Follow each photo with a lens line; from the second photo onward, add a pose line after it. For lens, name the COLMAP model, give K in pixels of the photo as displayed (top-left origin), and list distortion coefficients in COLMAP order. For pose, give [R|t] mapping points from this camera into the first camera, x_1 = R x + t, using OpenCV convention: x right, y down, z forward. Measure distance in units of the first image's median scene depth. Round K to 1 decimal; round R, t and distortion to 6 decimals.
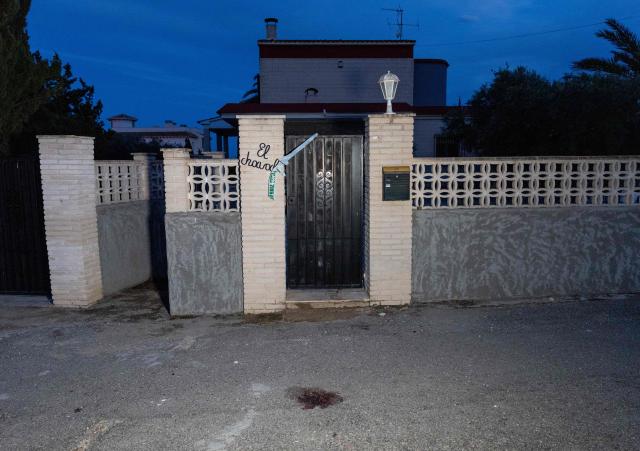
lens RADIAL K [[479.5, 0, 295.2], [0, 479.5, 226.1], [0, 0, 1]] dist [0.012180, -0.009431]
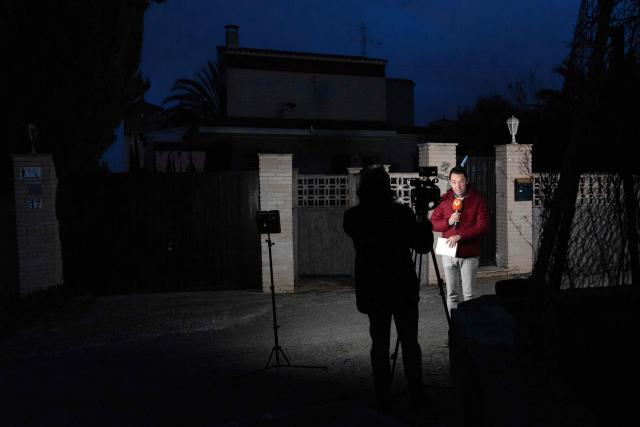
lens RADIAL K [[618.9, 0, 360.8], [0, 618.9, 192.6], [0, 0, 1]] dist [0.041107, 0.000000]
pose [[0.947549, -0.002483, 0.319601, -0.847493], [0.040632, 0.992792, -0.112751, 0.112559], [-0.317018, 0.119823, 0.940820, -0.631145]]
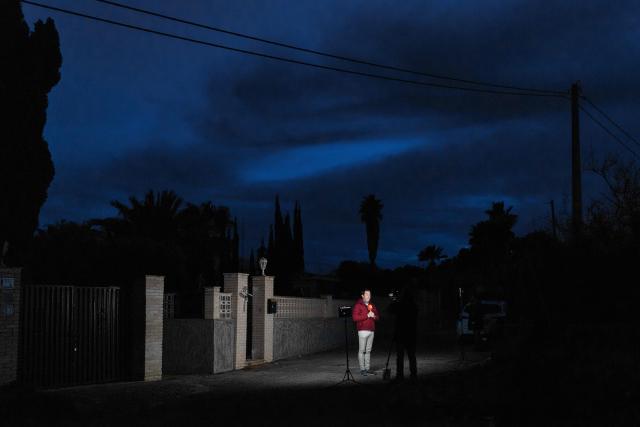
lens RADIAL K [[732.8, 0, 318.3], [0, 732.8, 214.2], [0, 0, 1]] dist [-0.013792, 0.000000]
pose [[0.408766, 0.133429, 0.902833, -2.781670], [0.111716, 0.974500, -0.194602, 0.180530], [-0.905776, 0.180407, 0.383436, -0.597808]]
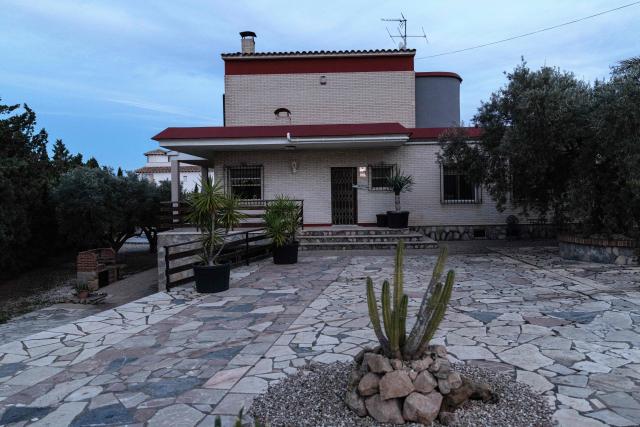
lens RADIAL K [[458.1, 0, 323.7], [0, 458.1, 209.3], [0, 0, 1]] dist [0.002007, -0.004643]
pose [[0.998566, -0.005444, -0.053249, 0.542793], [0.000155, 0.995103, -0.098841, -0.176966], [0.053527, 0.098691, 0.993678, 1.022741]]
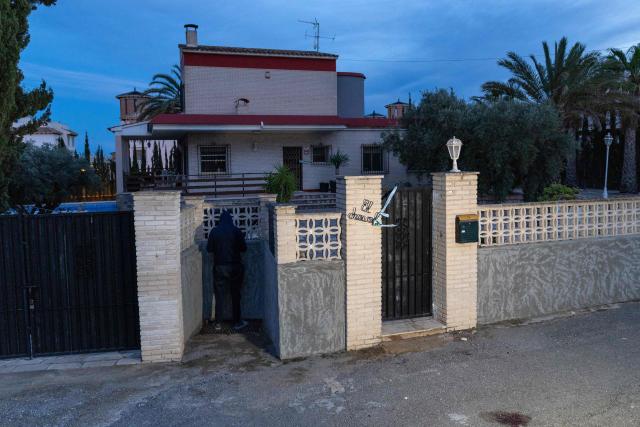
lens RADIAL K [[512.6, 0, 306.2], [0, 512.6, 191.2], [0, 0, 1]] dist [0.017339, -0.008266]
pose [[0.962063, -0.026109, 0.271575, -0.505046], [0.043180, 0.997436, -0.057077, -0.120543], [-0.269388, 0.066638, 0.960723, -0.139902]]
